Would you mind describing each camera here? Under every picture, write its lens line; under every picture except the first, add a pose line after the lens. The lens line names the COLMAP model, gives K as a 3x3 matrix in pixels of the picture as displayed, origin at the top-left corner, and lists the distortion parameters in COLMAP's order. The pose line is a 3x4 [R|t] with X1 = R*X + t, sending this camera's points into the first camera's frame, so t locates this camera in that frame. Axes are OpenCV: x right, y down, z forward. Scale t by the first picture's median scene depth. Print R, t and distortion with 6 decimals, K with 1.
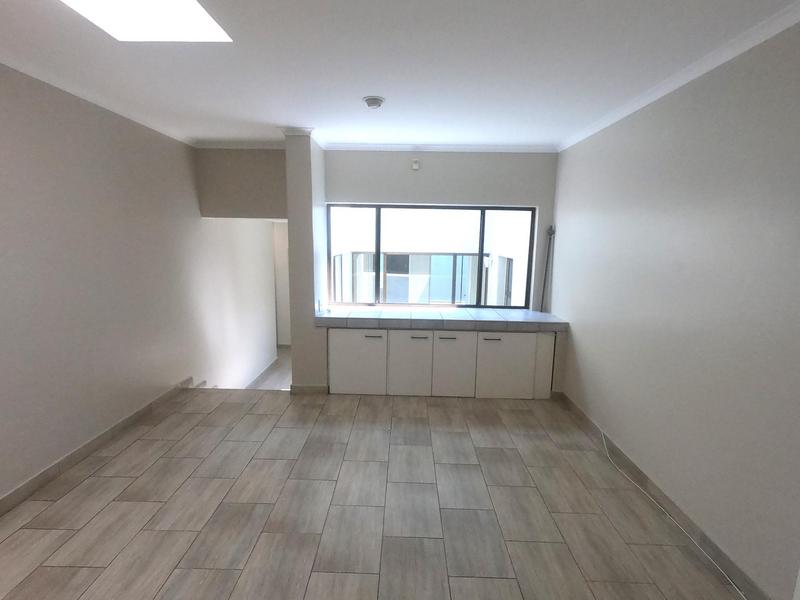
lens RADIAL K [[402.2, 0, 402.8], [0, 402.2, 303.0], [0, 0, 1]] dist [0.001876, -0.000228]
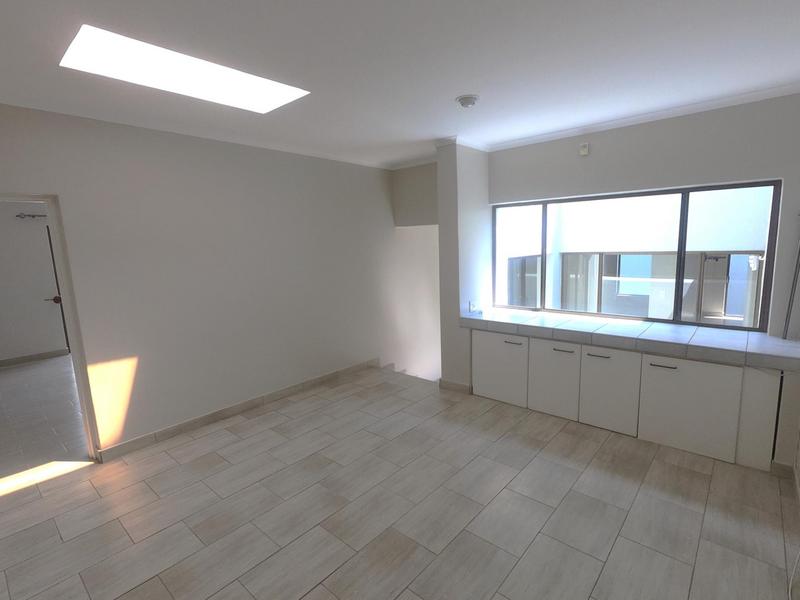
lens RADIAL K [[402.2, 0, 402.8], [0, 402.2, 303.0], [0, 0, 1]] dist [0.001876, -0.000228]
pose [[0.760745, 0.058618, -0.646399, 0.332512], [-0.061370, 0.997948, 0.018272, -0.011017], [0.646143, 0.025769, 0.762781, 0.112821]]
